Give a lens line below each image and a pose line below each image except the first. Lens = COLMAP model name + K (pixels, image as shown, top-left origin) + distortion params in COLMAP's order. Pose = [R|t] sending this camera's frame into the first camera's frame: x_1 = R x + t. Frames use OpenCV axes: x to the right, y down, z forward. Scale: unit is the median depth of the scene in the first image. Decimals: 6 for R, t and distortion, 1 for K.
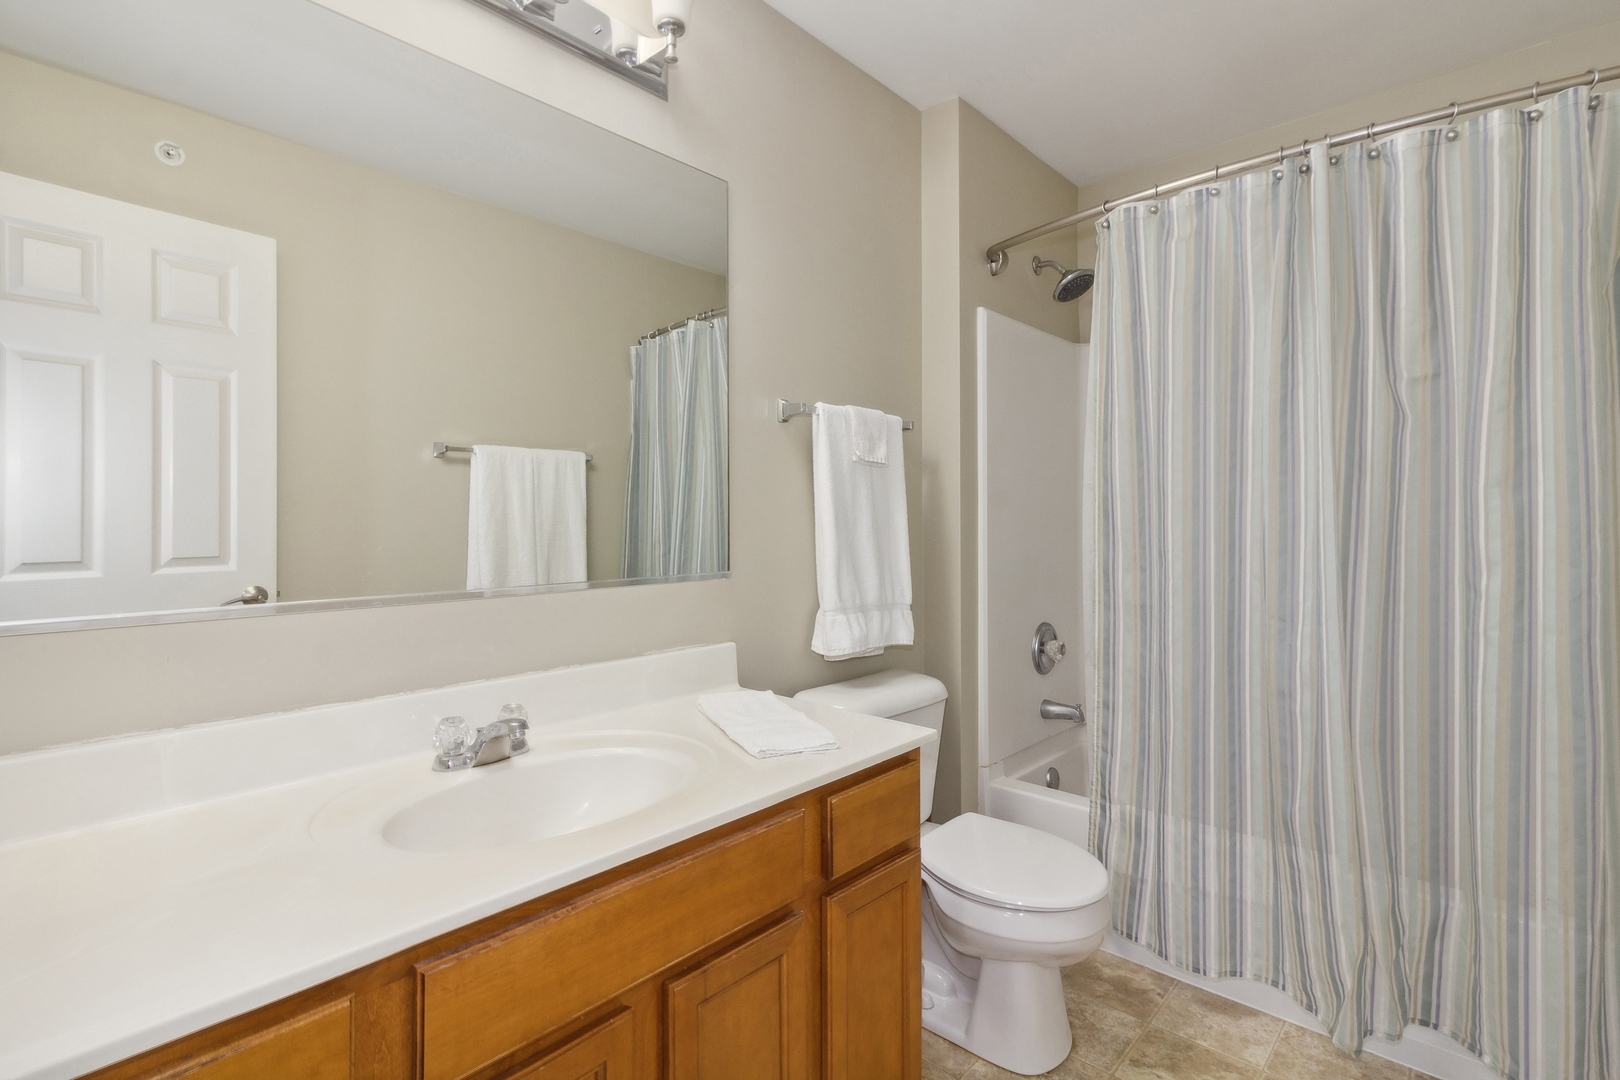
lens RADIAL K [[766.7, 0, 809.2], [0, 766.7, 524.5], [0, 0, 1]] dist [0.004267, 0.000315]
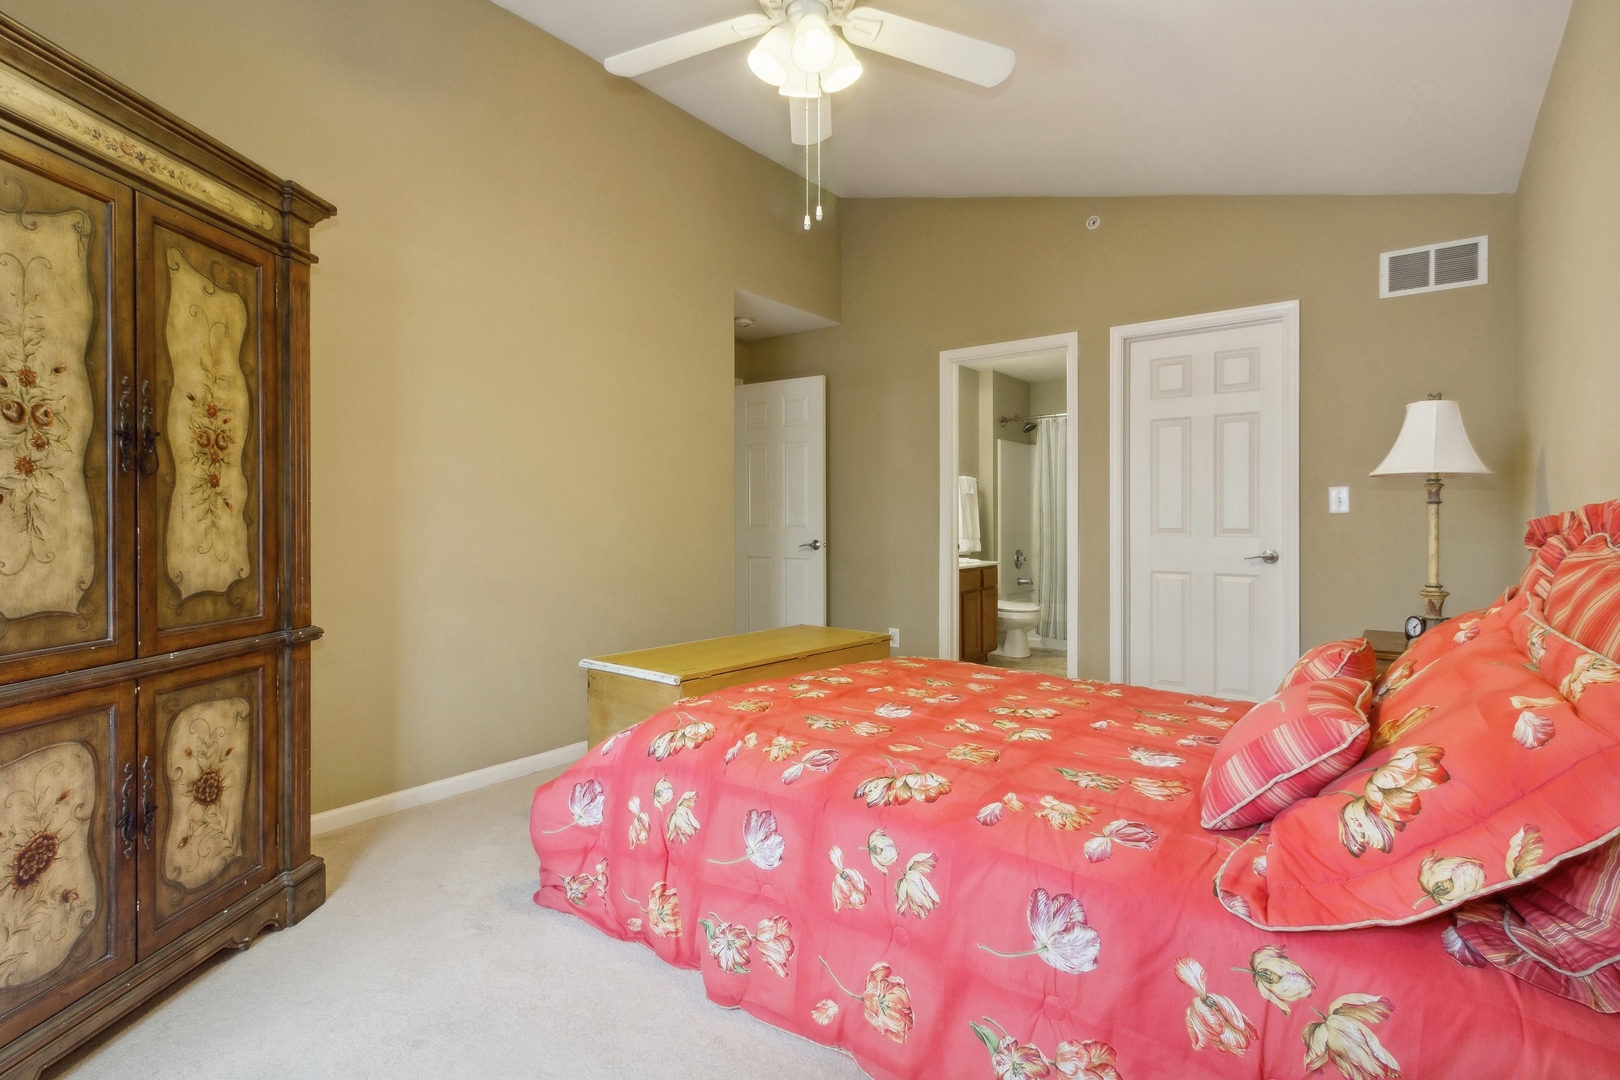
lens RADIAL K [[766.7, 0, 813.9], [0, 766.7, 530.7], [0, 0, 1]] dist [0.004267, 0.000315]
pose [[0.996740, 0.003224, 0.080615, -0.690240], [-0.003517, 0.999988, 0.003491, 0.054116], [-0.080603, -0.003763, 0.996739, -1.795951]]
